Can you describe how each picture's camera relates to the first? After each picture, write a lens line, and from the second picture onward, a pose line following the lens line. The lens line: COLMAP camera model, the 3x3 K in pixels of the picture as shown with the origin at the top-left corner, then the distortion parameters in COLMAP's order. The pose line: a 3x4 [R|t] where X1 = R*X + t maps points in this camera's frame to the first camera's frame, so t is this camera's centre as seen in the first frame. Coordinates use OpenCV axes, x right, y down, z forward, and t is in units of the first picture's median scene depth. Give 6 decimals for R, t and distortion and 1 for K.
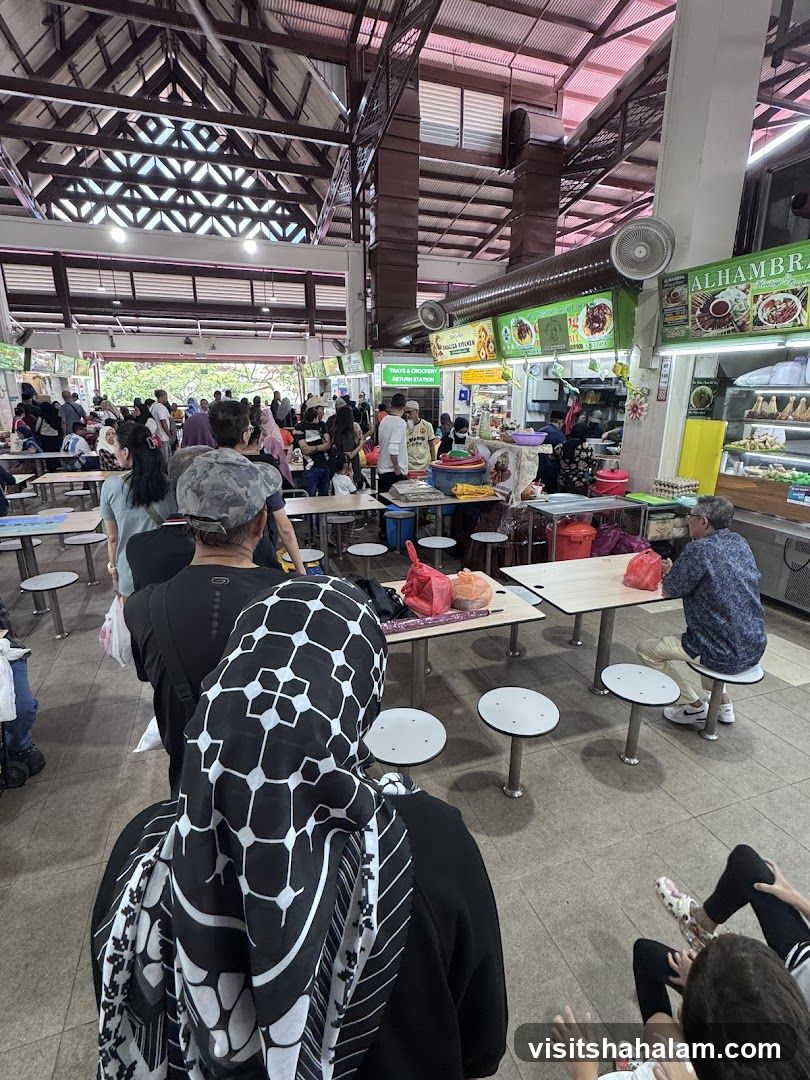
lens RADIAL K [[515.1, 0, 399.3], [0, 515.1, 544.8], [0, 0, 1]] dist [-0.021377, 0.000287]
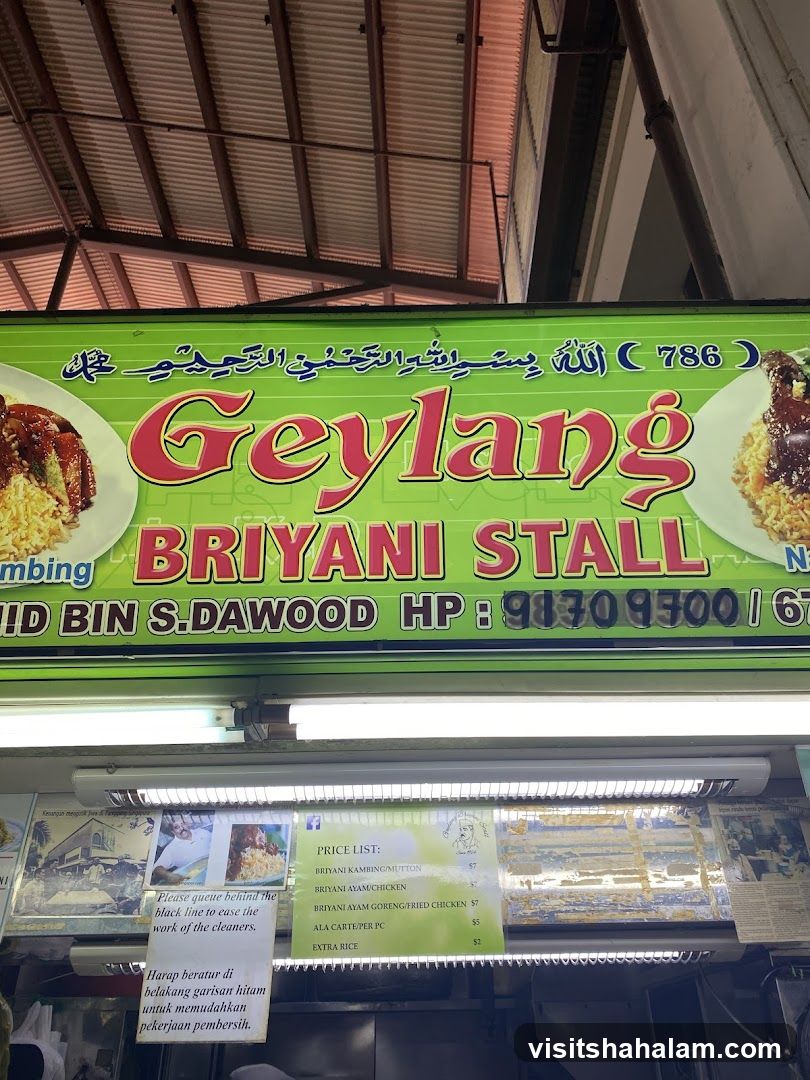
lens RADIAL K [[817.4, 0, 414.7], [0, 817.4, 534.4], [0, 0, 1]] dist [0.045271, -0.051660]
pose [[0.335521, 0.500793, 0.797893, 0.160694], [0.288019, 0.751898, -0.593039, -0.313079], [-0.896923, 0.428785, 0.108040, 1.081382]]
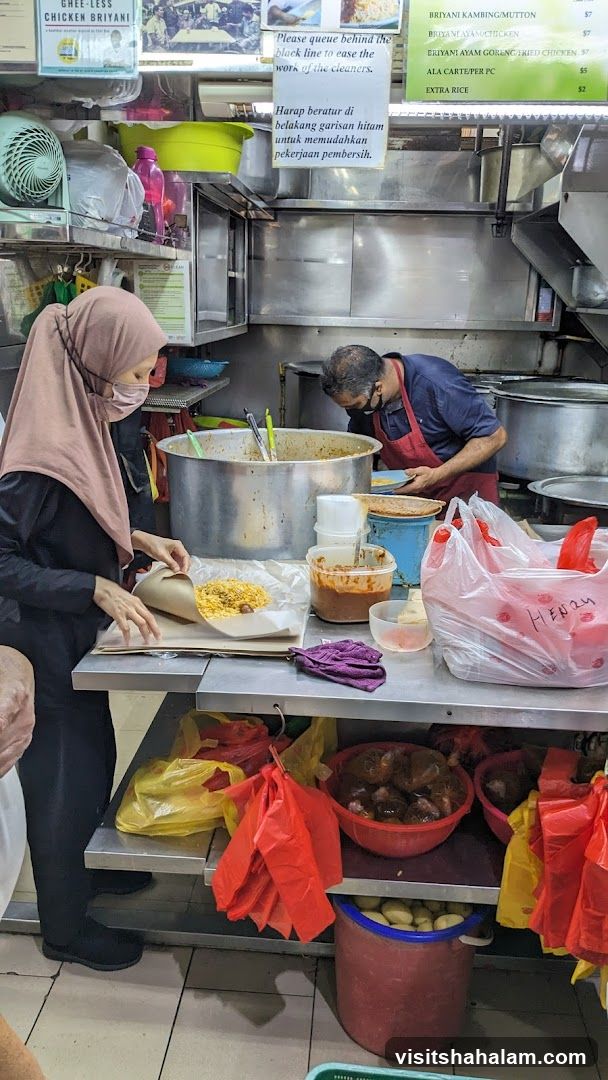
lens RADIAL K [[850.2, 0, 297.6], [0, 850.2, 550.1], [0, 0, 1]] dist [-0.000612, -0.011872]
pose [[0.397091, -0.253849, 0.881975, 0.107833], [0.245079, 0.955420, 0.164646, -0.285319], [-0.884452, 0.150774, 0.441602, 1.133964]]
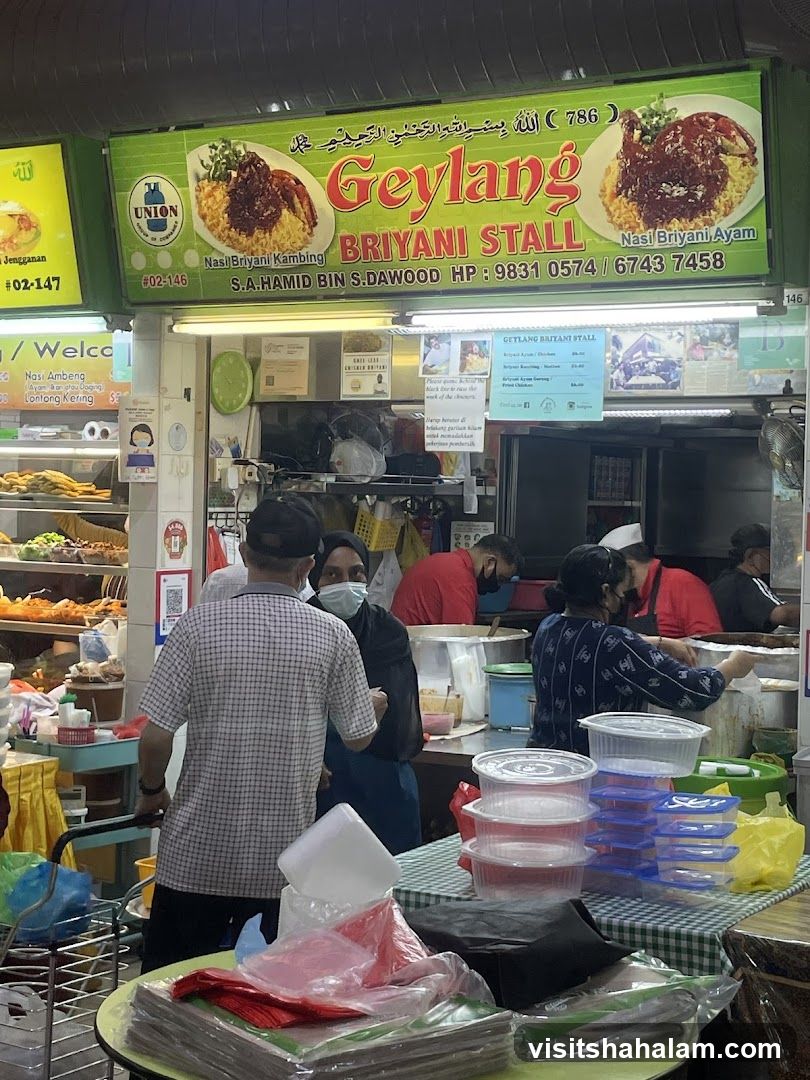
lens RADIAL K [[1856.9, 0, 395.8], [0, 1856.9, 524.5], [0, 0, 1]] dist [0.096669, 0.000000]
pose [[0.783854, 0.009747, 0.620869, -0.310146], [0.157005, 0.964276, -0.213358, -0.083404], [-0.600768, 0.264721, 0.754321, 0.405181]]
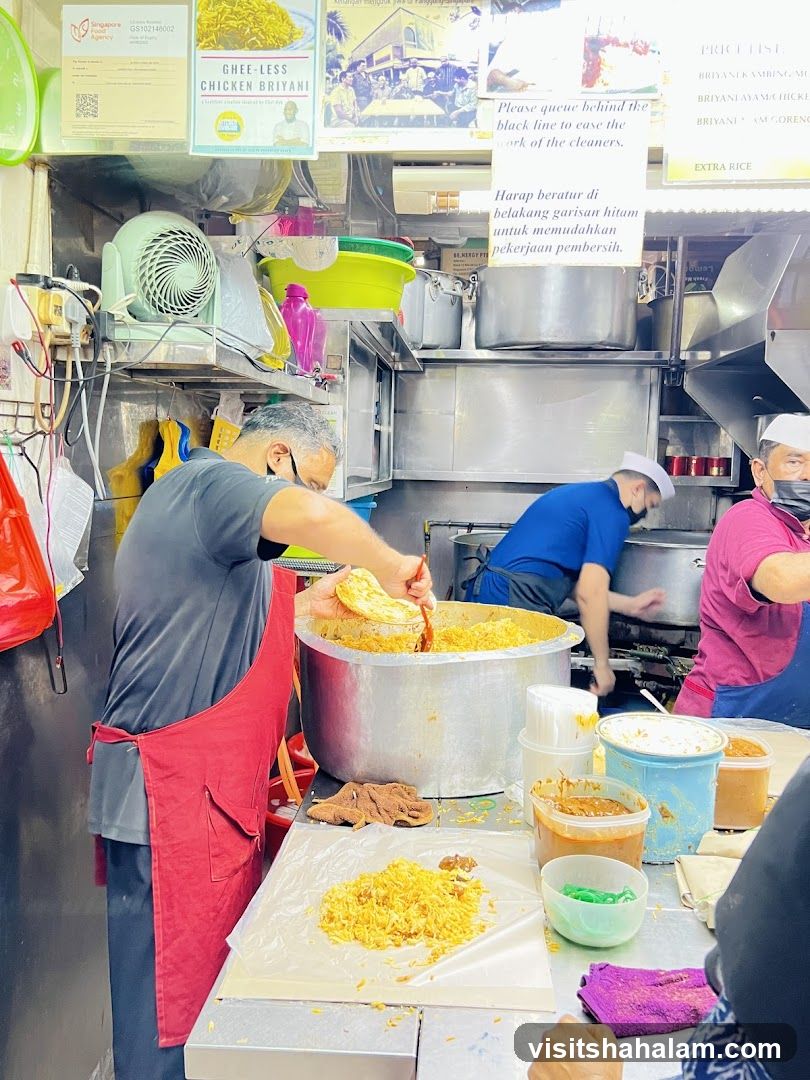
lens RADIAL K [[817.4, 0, 401.8], [0, 817.4, 528.2], [0, 0, 1]] dist [0.045271, -0.051660]
pose [[0.400075, -0.063534, 0.914278, 0.193914], [0.244883, 0.968734, -0.039839, -0.296540], [-0.883161, 0.239829, 0.403125, 1.208710]]
